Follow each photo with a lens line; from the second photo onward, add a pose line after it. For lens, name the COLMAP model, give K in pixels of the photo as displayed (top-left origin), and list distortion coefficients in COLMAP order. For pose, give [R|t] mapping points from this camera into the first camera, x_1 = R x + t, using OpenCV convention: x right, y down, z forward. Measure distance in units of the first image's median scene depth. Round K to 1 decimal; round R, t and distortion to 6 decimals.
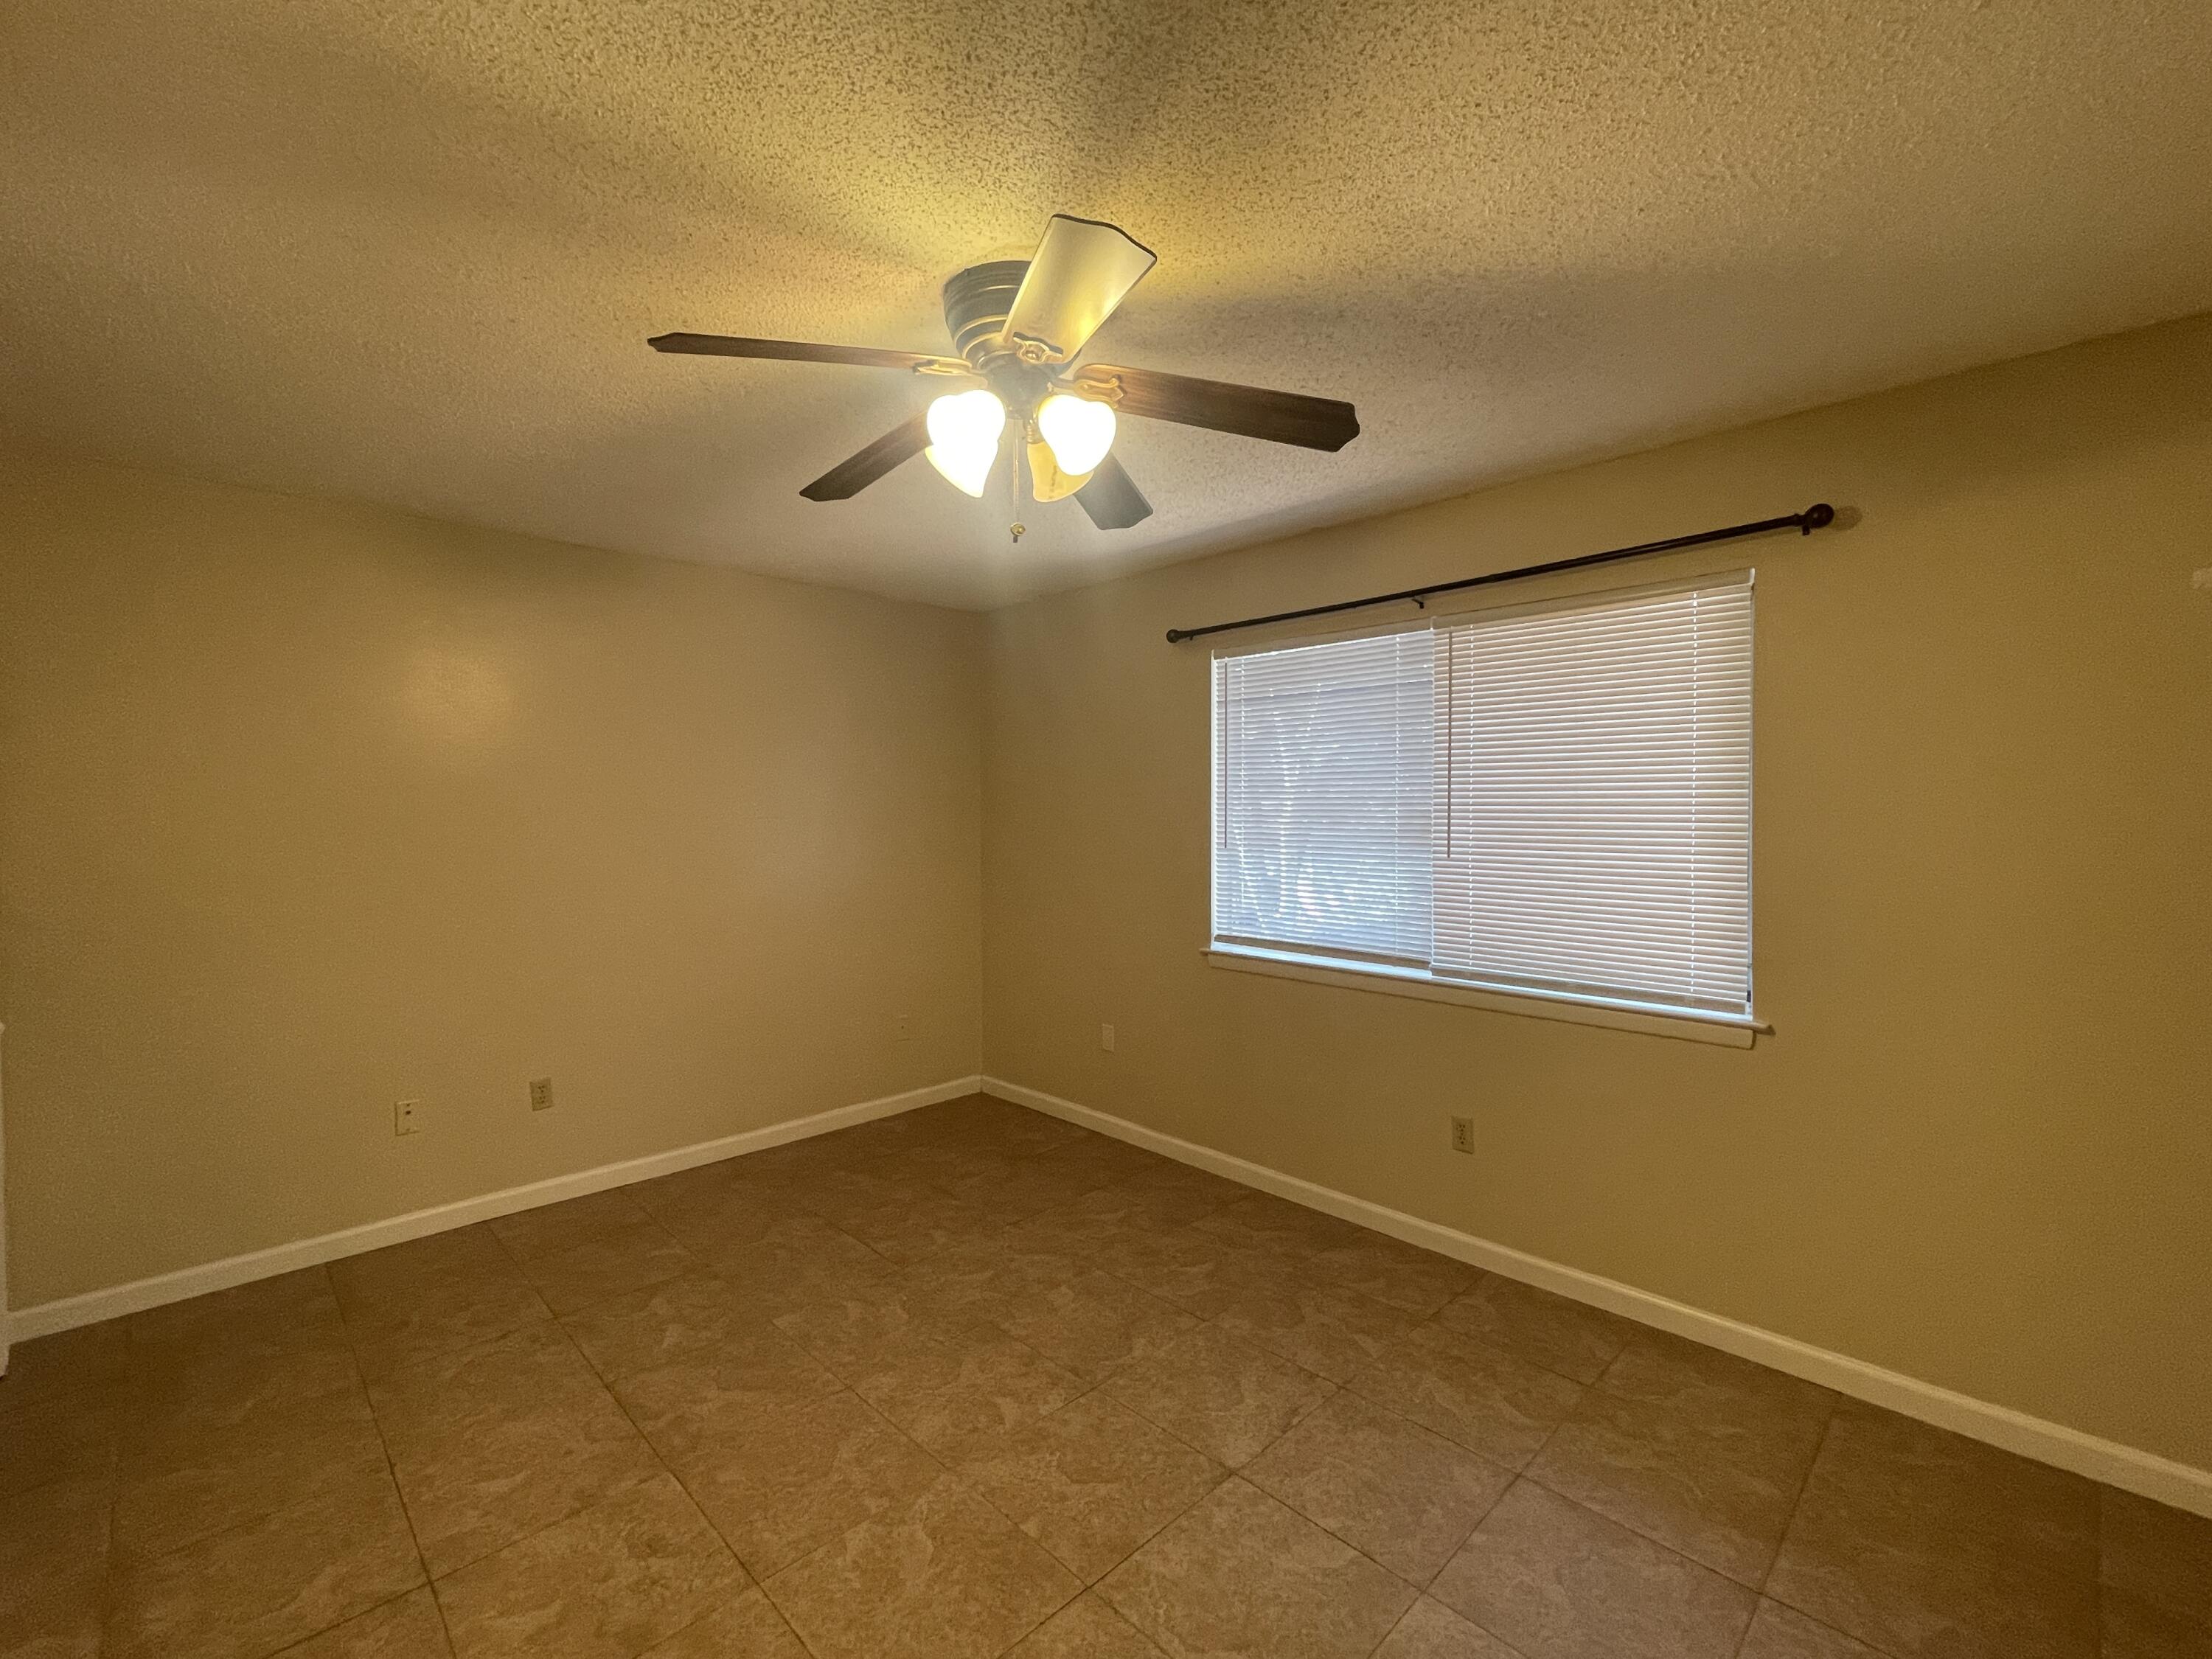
lens RADIAL K [[964.7, 0, 1108.9], [0, 964.7, 830.3], [0, 0, 1]] dist [0.004755, 0.000640]
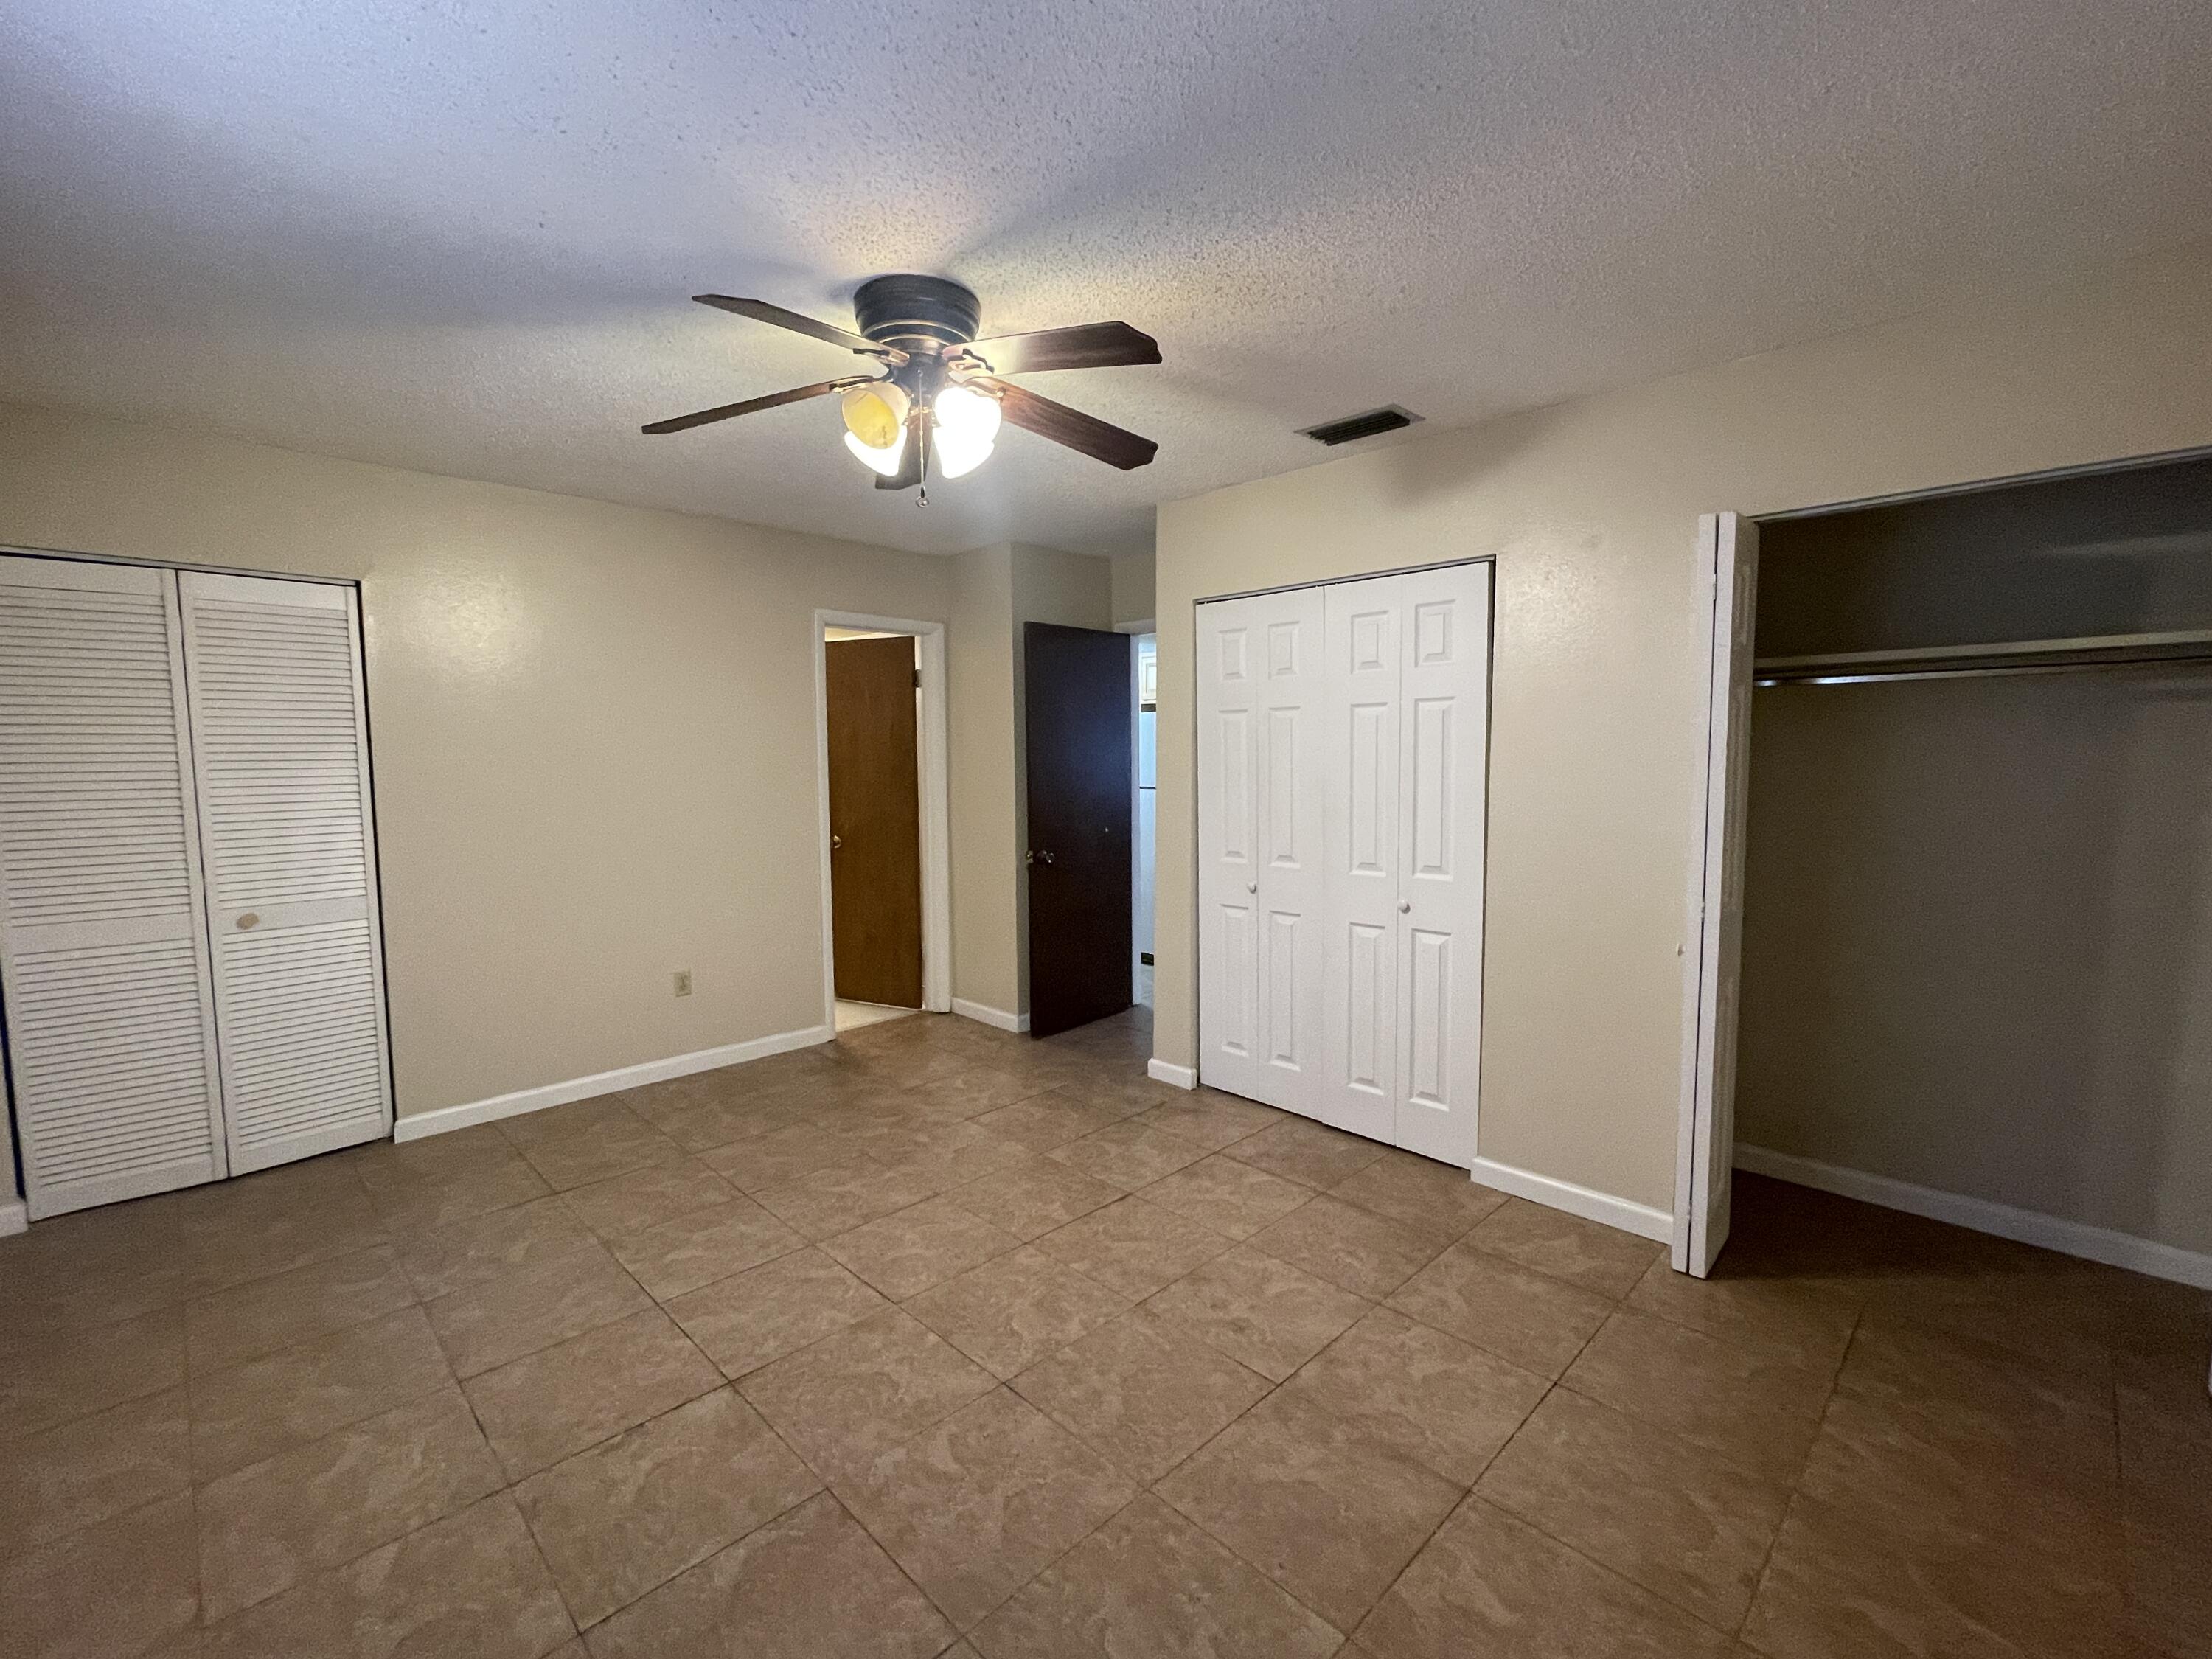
lens RADIAL K [[964.7, 0, 1107.6], [0, 964.7, 839.0], [0, 0, 1]] dist [0.004755, 0.000640]
pose [[-0.999910, 0.013063, -0.003122, -0.259998], [0.012631, 0.993617, 0.112096, -0.025268], [0.004566, 0.112046, -0.993692, 1.828520]]
